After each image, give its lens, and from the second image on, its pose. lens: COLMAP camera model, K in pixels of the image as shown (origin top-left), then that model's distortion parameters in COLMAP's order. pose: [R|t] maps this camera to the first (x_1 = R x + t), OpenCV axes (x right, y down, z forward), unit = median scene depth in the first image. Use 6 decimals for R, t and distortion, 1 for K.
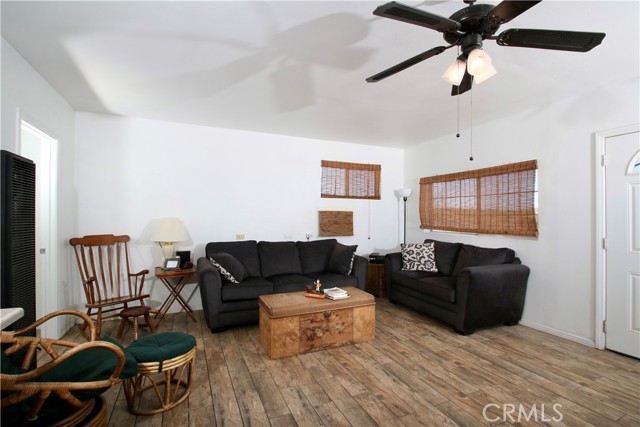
lens RADIAL K [[299.4, 0, 319.1], [0, 299.4, 212.0], [0, 0, 1]] dist [-0.005164, -0.005983]
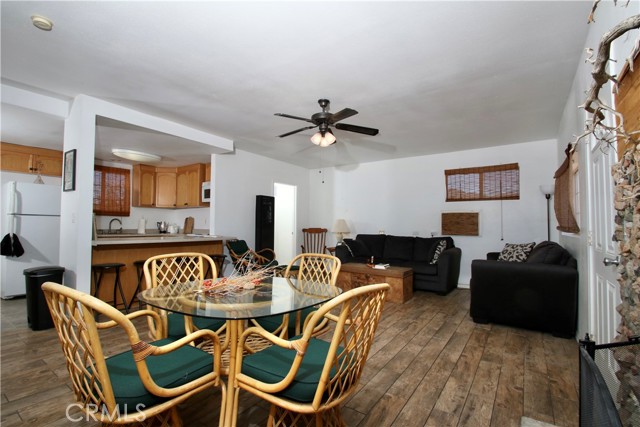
lens RADIAL K [[299.4, 0, 318.1], [0, 299.4, 215.9], [0, 0, 1]] dist [-0.005164, -0.005983]
pose [[0.514540, -0.025839, -0.857077, 1.013042], [0.004992, 0.999619, -0.027139, 0.049835], [0.857452, 0.009686, 0.514473, -0.041195]]
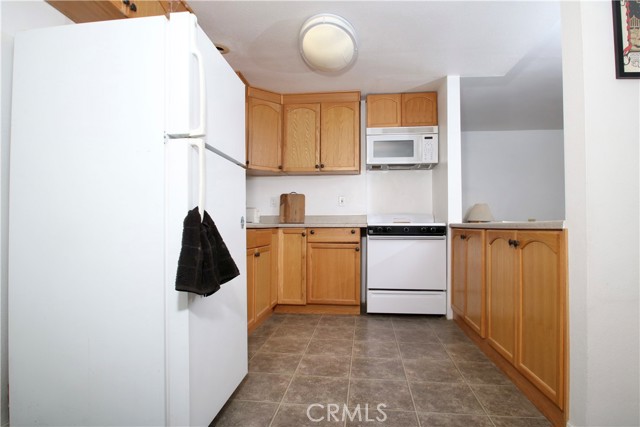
lens RADIAL K [[359.6, 0, 322.8], [0, 359.6, 214.7], [0, 0, 1]] dist [-0.023375, -0.002302]
pose [[0.864652, -0.011370, -0.502242, -0.325094], [0.003904, 0.999866, -0.015914, 0.093561], [0.502356, 0.011799, 0.864580, -0.742063]]
